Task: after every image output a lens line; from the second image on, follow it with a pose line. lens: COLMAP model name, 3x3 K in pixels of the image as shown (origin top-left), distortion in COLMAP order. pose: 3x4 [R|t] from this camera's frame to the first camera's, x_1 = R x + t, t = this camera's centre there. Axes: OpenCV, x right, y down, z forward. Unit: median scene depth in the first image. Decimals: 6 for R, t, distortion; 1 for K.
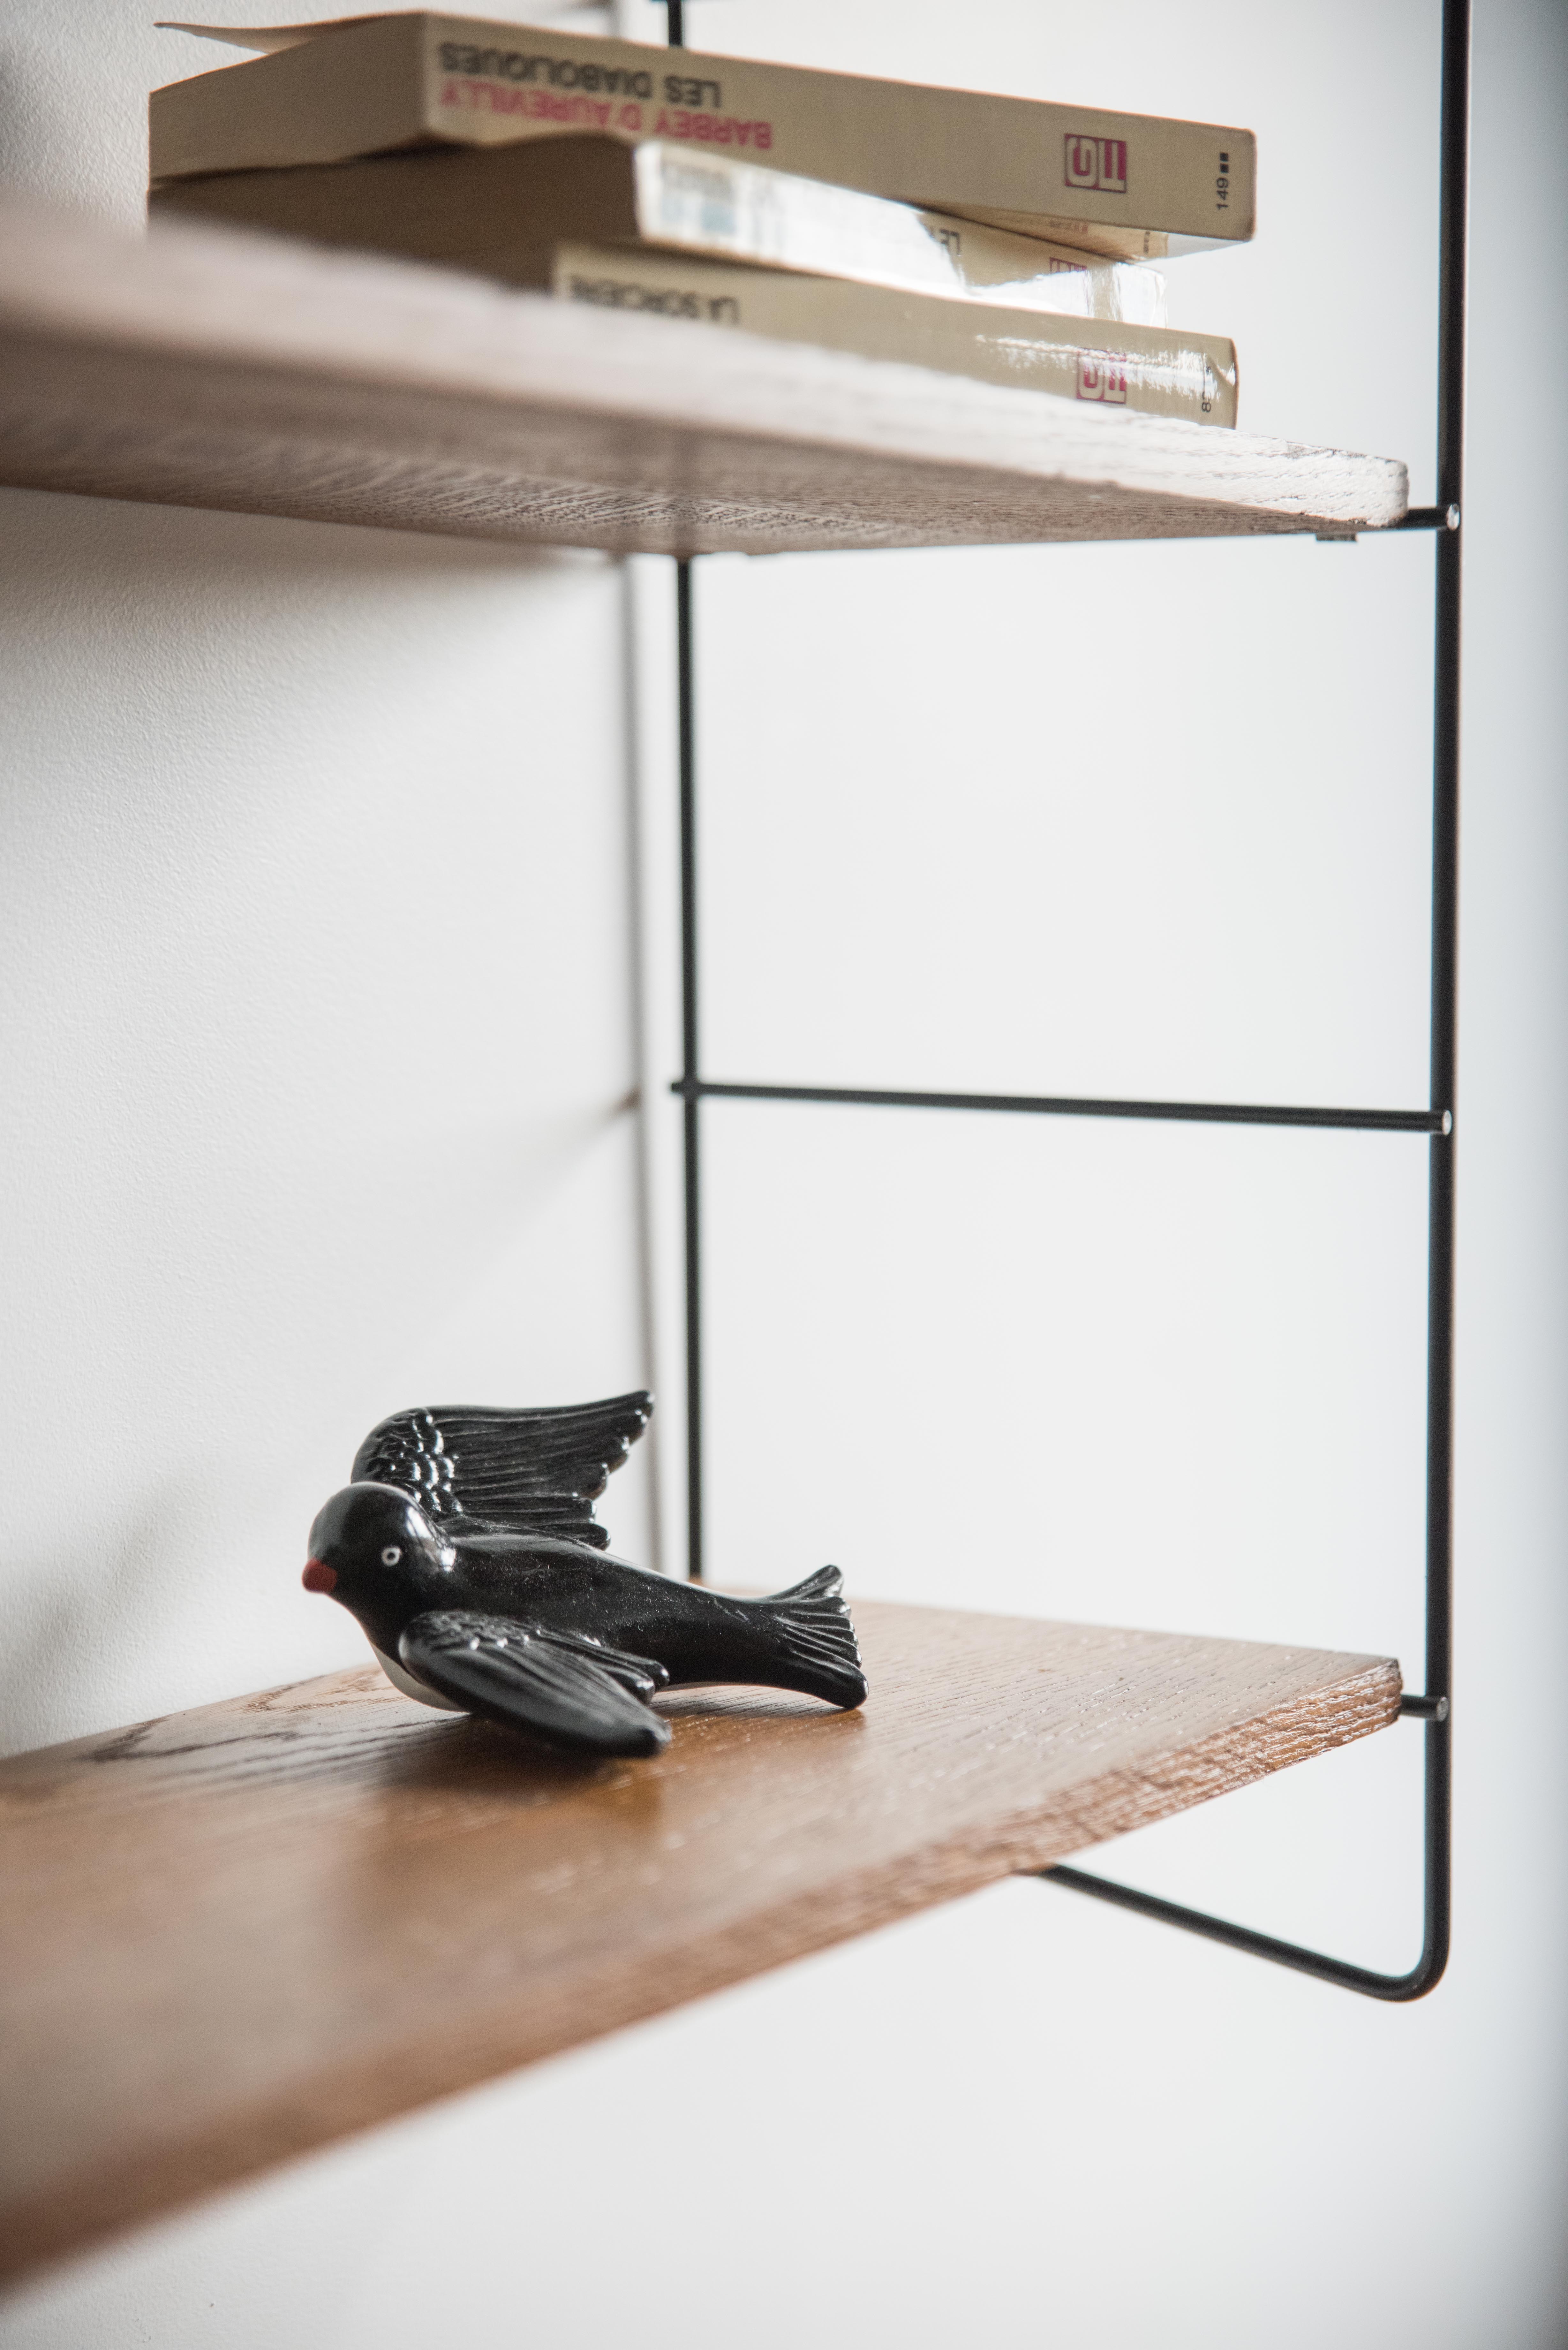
lens RADIAL K [[4785.5, 0, 794.5], [0, 4785.5, 1165.0], [0, 0, 1]] dist [0.105670, 0.000000]
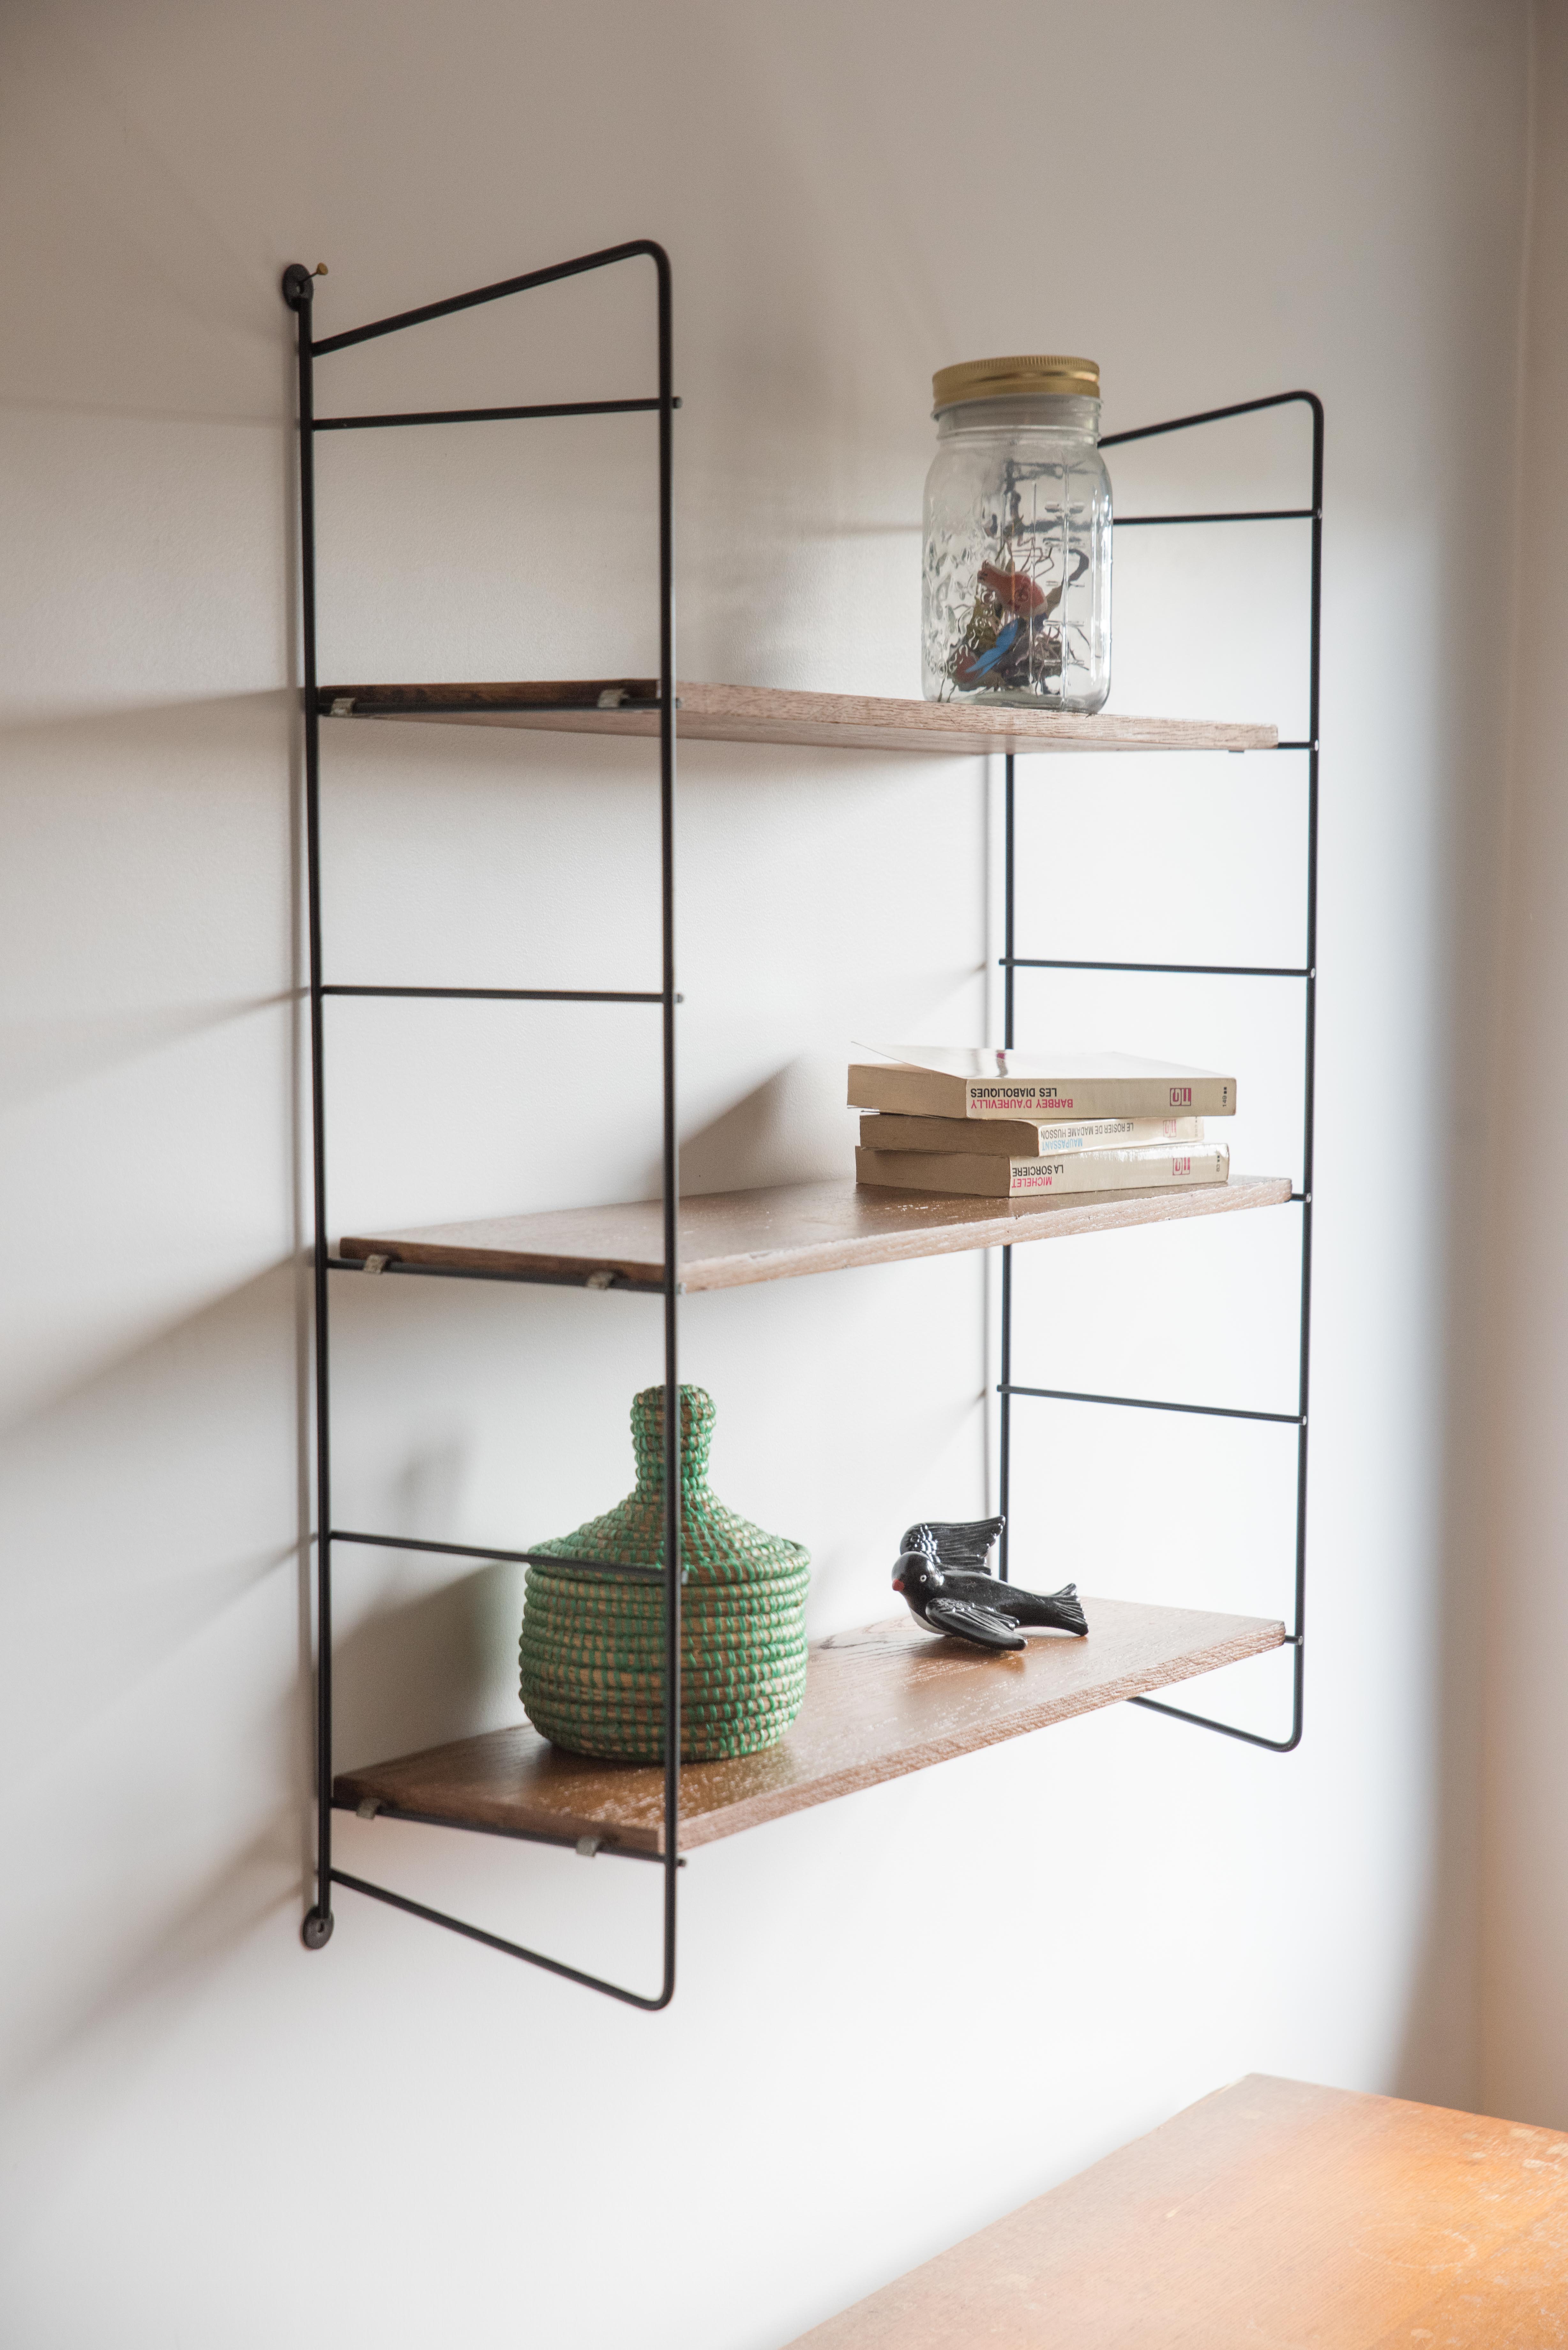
lens RADIAL K [[4271.9, 0, 770.6], [0, 4271.9, 1187.9], [0, 0, 1]] dist [0.054212, 0.000000]
pose [[0.999801, 0.014223, -0.013995, -0.138072], [-0.014248, 0.999897, -0.001649, -0.138439], [0.013971, 0.001848, 0.999901, -1.472300]]
